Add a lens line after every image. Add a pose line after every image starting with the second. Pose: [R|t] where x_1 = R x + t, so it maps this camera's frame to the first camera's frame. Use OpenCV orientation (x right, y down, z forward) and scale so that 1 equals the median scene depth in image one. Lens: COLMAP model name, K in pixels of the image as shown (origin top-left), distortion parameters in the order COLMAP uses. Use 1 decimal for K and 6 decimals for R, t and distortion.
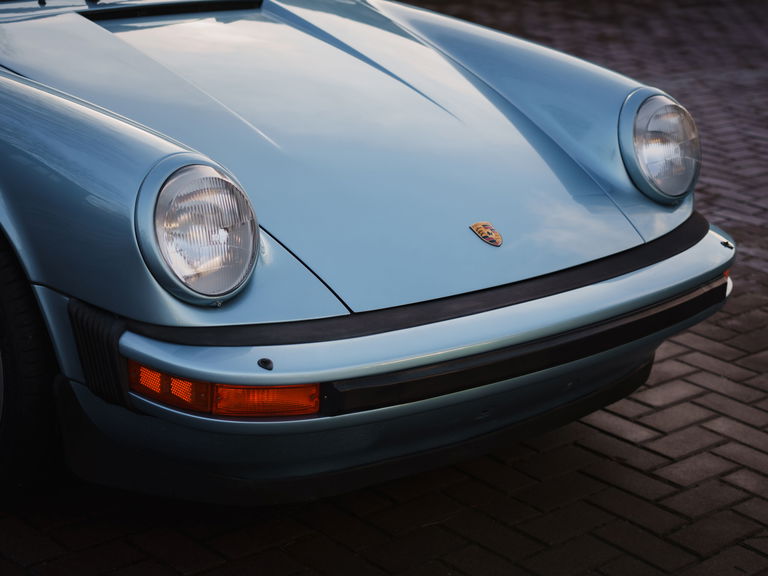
lens RADIAL K [[1570.0, 0, 384.0], [0, 1570.0, 288.0], [0, 0, 1]] dist [0.009050, 0.202974]
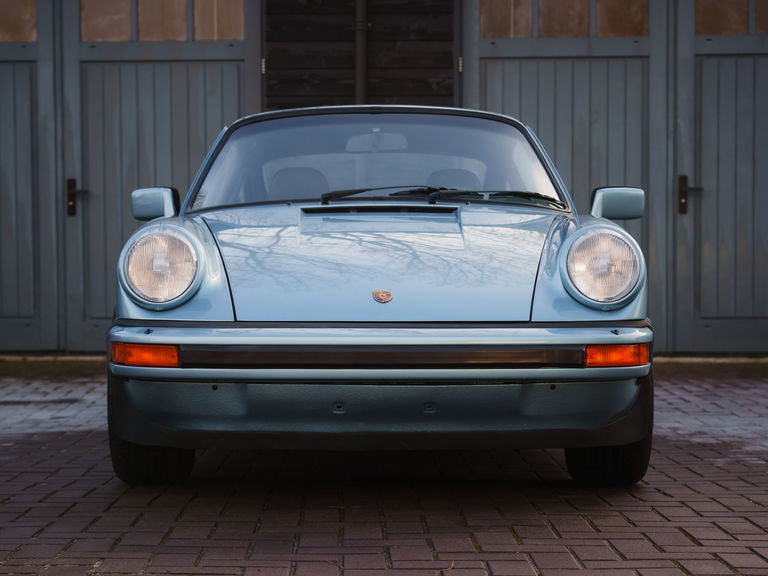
lens RADIAL K [[1681.2, 0, 384.0], [0, 1681.2, 288.0], [0, 0, 1]] dist [-0.047153, -0.075149]
pose [[0.768368, -0.040858, -0.638703, 1.150034], [-0.166827, 0.950674, -0.261510, 0.393614], [0.617883, 0.307489, 0.723651, -0.117760]]
